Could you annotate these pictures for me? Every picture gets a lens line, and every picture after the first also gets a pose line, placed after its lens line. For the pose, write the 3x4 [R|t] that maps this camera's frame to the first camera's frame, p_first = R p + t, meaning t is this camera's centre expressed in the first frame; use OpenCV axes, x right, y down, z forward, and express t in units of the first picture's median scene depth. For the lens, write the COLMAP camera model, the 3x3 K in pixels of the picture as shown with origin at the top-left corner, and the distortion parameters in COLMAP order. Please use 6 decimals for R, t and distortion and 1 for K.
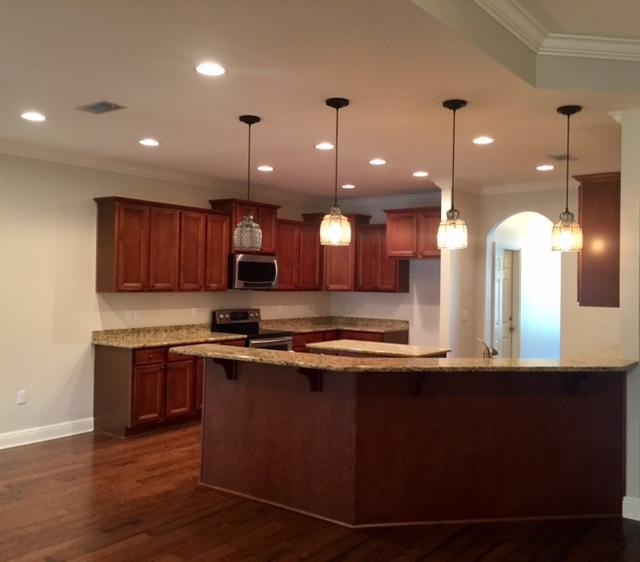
lens RADIAL K [[625.0, 0, 320.0], [0, 625.0, 281.0], [0, 0, 1]] dist [0.007135, 0.013919]
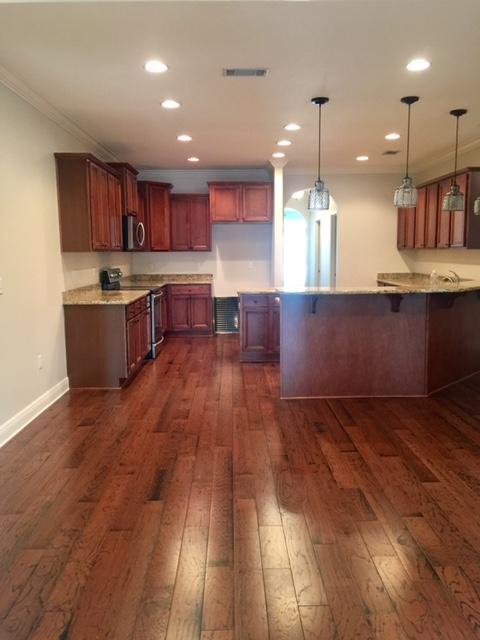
lens RADIAL K [[547.1, 0, 240.0], [0, 547.1, 320.0], [0, 0, 1]] dist [0.004124, -0.005641]
pose [[0.798149, -0.093972, 0.595086, -0.563289], [0.017217, 0.990915, 0.133386, 0.011886], [-0.602214, -0.096216, 0.792515, 0.121977]]
